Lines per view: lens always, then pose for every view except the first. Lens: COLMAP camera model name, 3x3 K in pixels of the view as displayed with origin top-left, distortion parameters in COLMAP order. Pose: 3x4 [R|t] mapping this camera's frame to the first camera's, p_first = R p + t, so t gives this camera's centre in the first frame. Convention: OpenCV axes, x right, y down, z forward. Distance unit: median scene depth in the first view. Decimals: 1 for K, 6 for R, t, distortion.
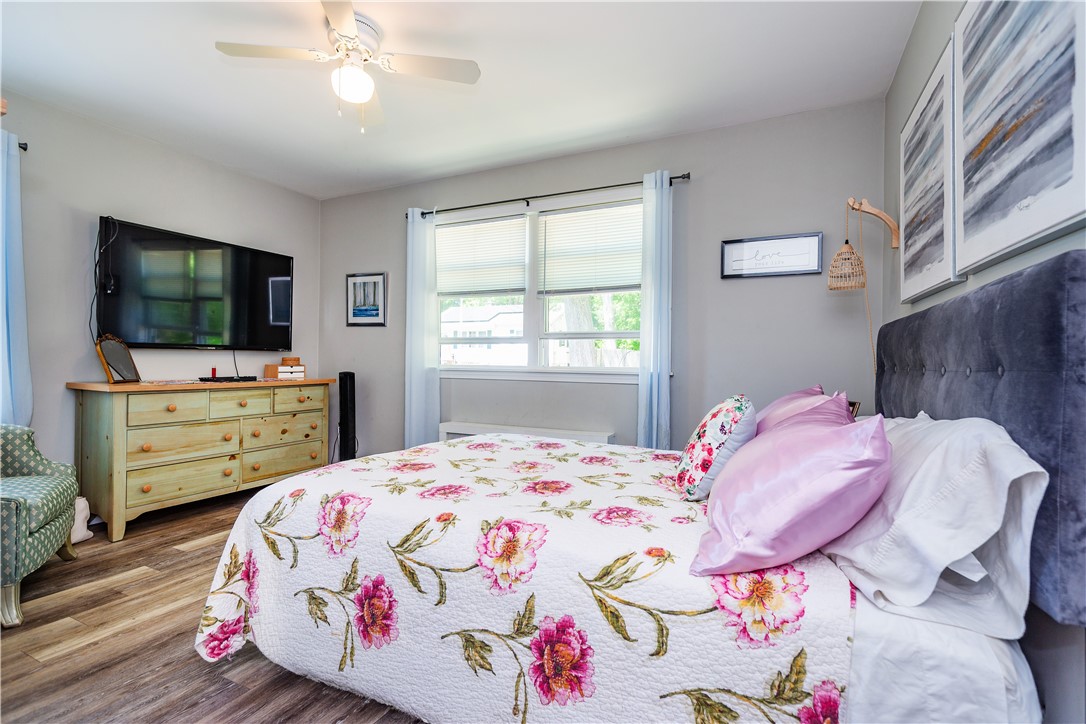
lens RADIAL K [[501.3, 0, 549.6], [0, 501.3, 363.6], [0, 0, 1]] dist [-0.004681, 0.000809]
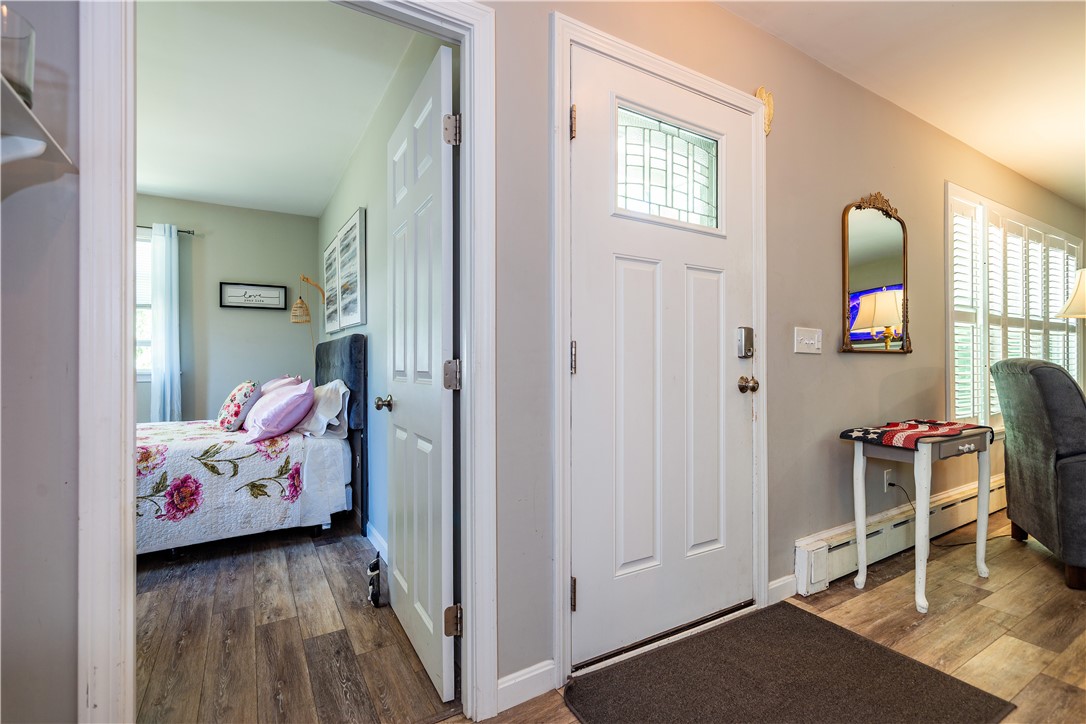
lens RADIAL K [[501.3, 0, 550.6], [0, 501.3, 366.4], [0, 0, 1]] dist [-0.004681, 0.000809]
pose [[0.549521, -0.023476, 0.835150, -0.978863], [0.013663, 0.999724, 0.019112, -0.020862], [-0.835368, 0.000908, 0.549690, -1.712215]]
